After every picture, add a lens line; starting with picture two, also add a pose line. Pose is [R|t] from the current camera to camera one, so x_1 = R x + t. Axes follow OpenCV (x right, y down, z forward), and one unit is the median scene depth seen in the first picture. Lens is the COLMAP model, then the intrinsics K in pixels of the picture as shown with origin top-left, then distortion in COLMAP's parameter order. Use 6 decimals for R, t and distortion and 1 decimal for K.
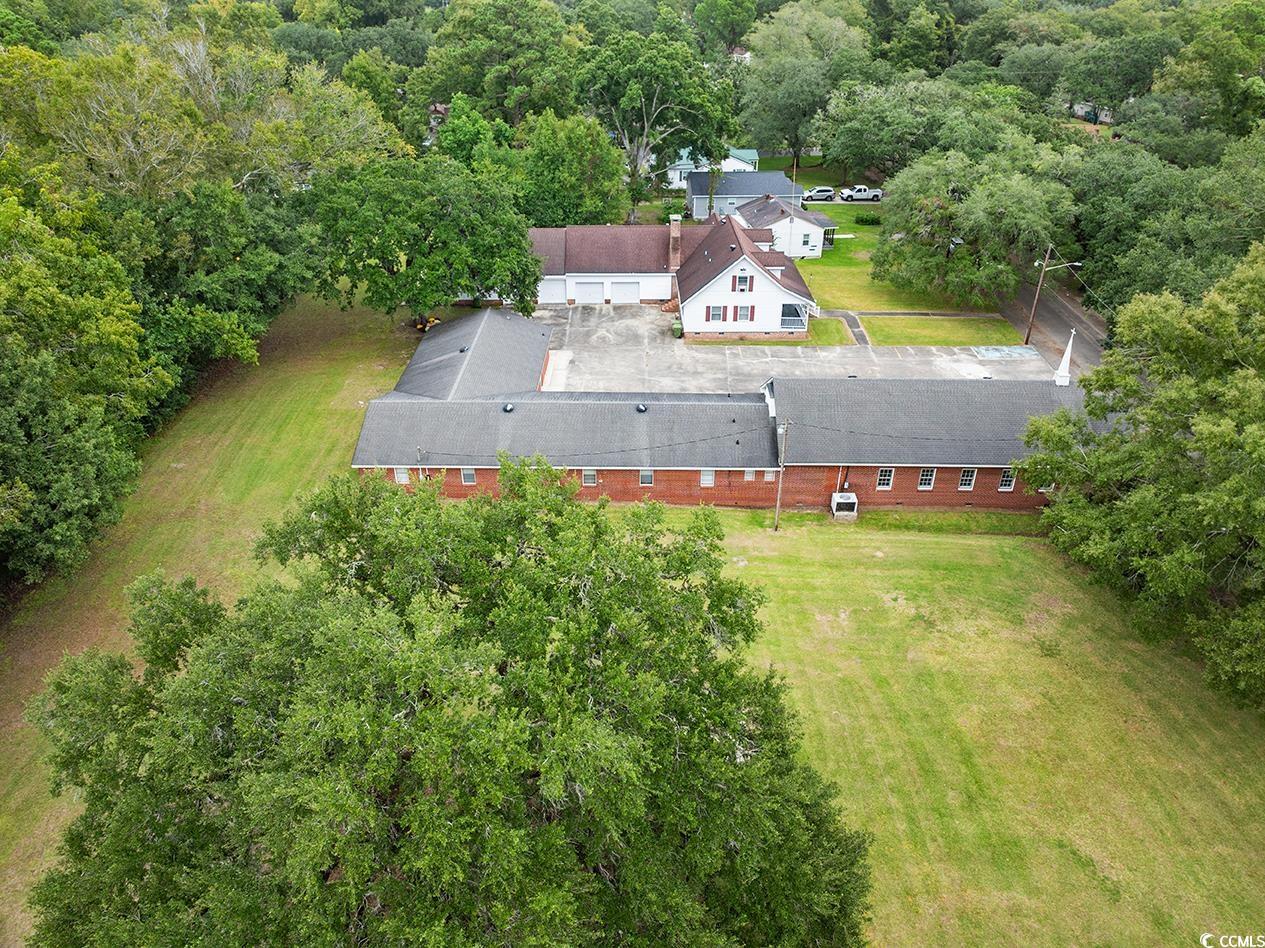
lens RADIAL K [[890.3, 0, 632.9], [0, 890.3, 472.7], [0, 0, 1]] dist [-0.036473, 0.014338]
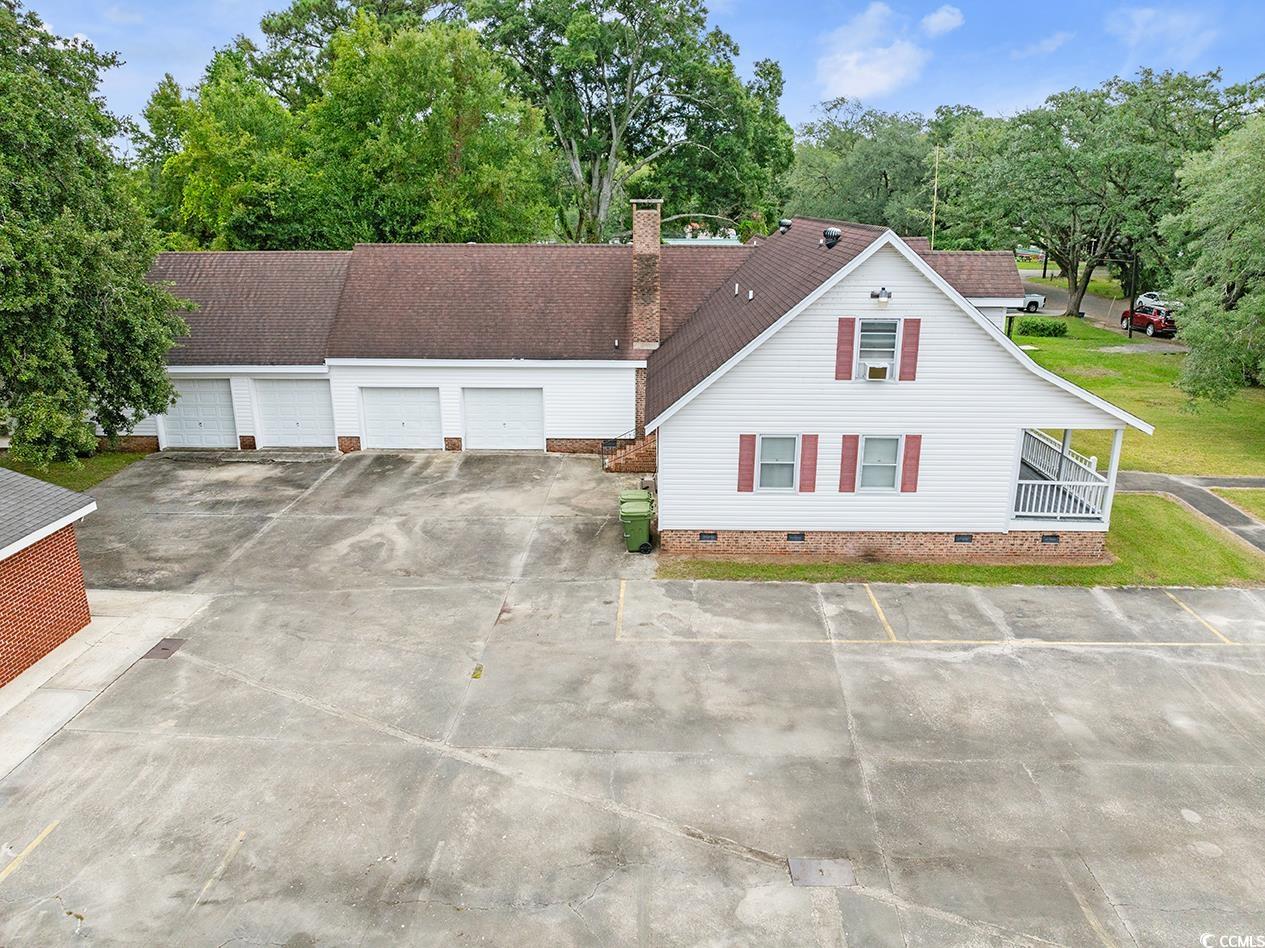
lens RADIAL K [[890.3, 0, 641.5], [0, 890.3, 469.6], [0, 0, 1]] dist [-0.036473, 0.014338]
pose [[0.999675, 0.009318, -0.023726, 0.058431], [-0.014654, 0.971683, -0.235833, -0.111914], [0.020857, 0.236104, 0.971504, 0.731188]]
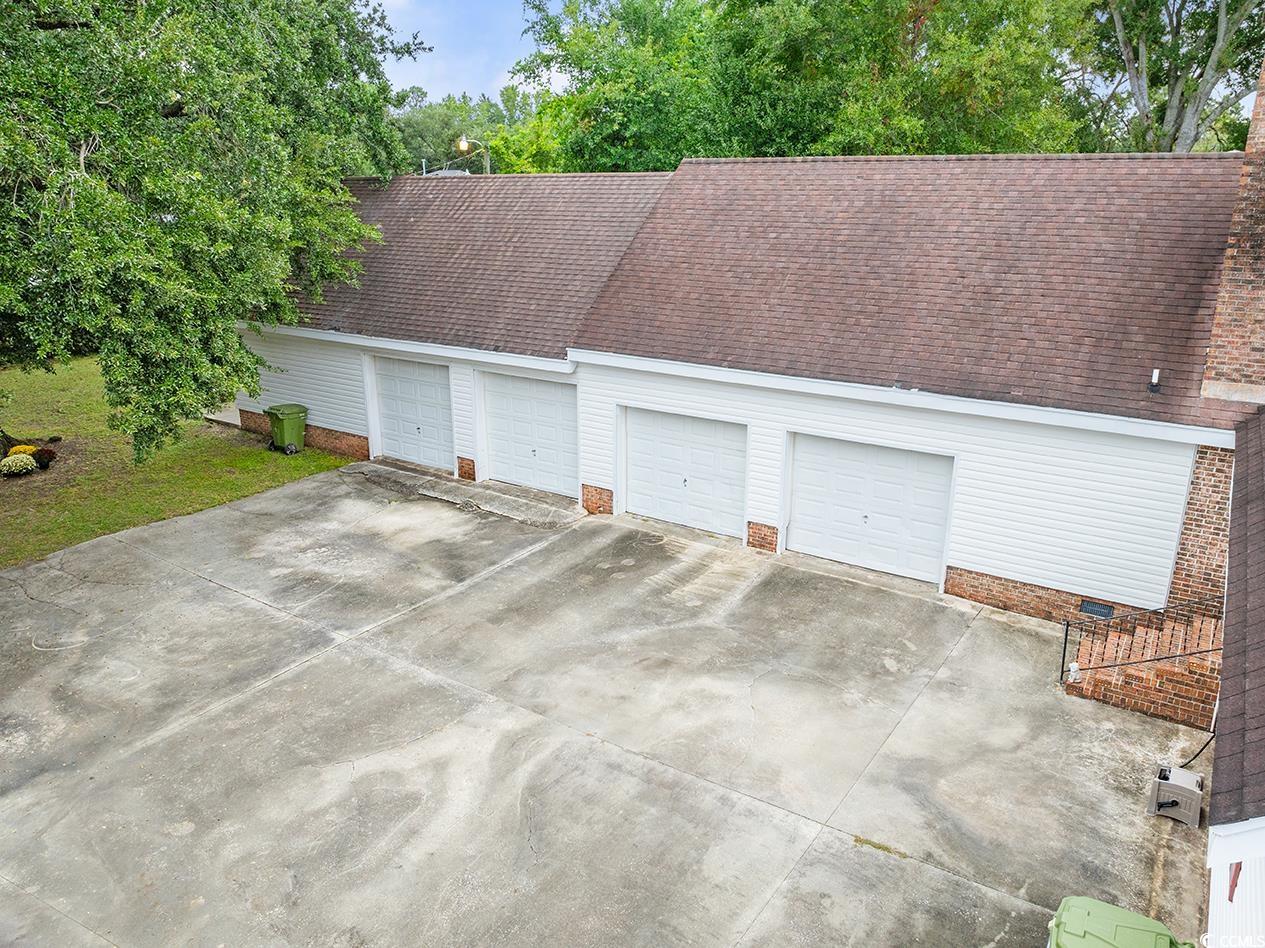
lens RADIAL K [[890.3, 0, 640.7], [0, 890.3, 470.9], [0, 0, 1]] dist [-0.036473, 0.014338]
pose [[0.826838, 0.169761, -0.536209, 0.049180], [-0.290939, 0.944997, -0.149449, -0.187738], [0.481345, 0.279575, 0.830749, 0.916858]]
